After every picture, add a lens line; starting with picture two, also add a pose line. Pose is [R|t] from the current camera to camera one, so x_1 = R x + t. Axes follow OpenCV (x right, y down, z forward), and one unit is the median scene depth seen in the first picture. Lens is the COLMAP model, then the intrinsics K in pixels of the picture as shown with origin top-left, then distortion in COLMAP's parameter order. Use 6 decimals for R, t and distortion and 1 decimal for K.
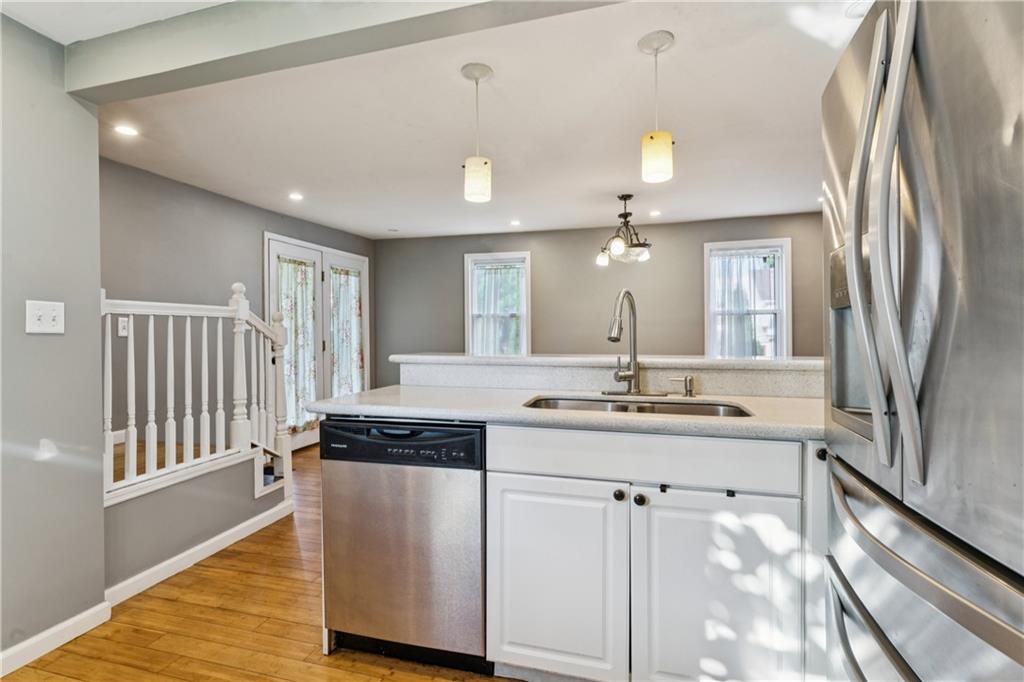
lens RADIAL K [[484.8, 0, 512.0], [0, 484.8, 341.0], [0, 0, 1]] dist [0.001664, 0.000192]
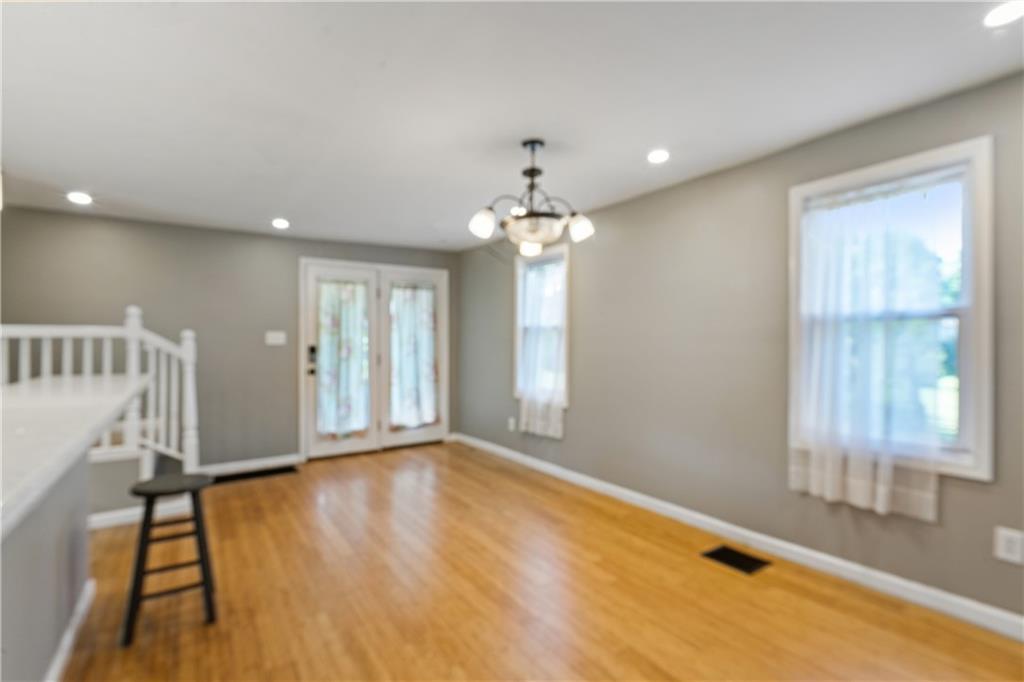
lens RADIAL K [[476.7, 0, 504.0], [0, 476.7, 345.8], [0, 0, 1]] dist [-0.000482, -0.000143]
pose [[0.753419, 0.013220, -0.657408, 0.870810], [-0.016583, 0.999862, 0.001103, -0.042909], [0.657332, 0.010071, 0.753534, 0.694404]]
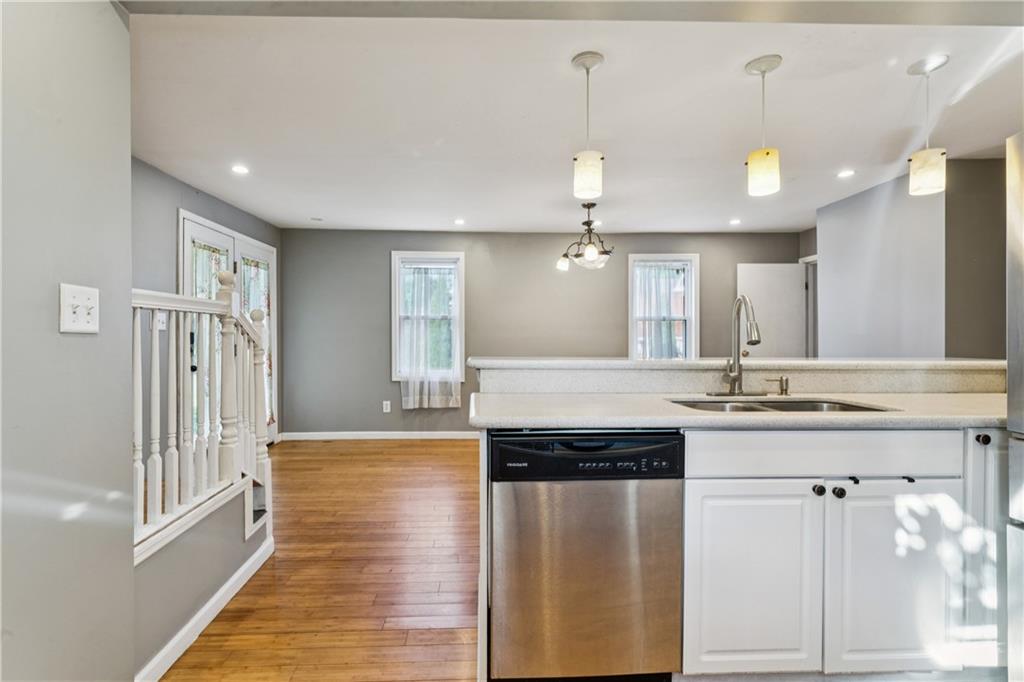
lens RADIAL K [[483.4, 0, 496.5], [0, 483.4, 343.9], [0, 0, 1]] dist [0.000925, -0.000014]
pose [[0.950206, -0.000038, 0.311622, -0.384734], [0.000312, 1.000000, -0.000829, 0.000262], [-0.311622, 0.000884, 0.950206, 0.109721]]
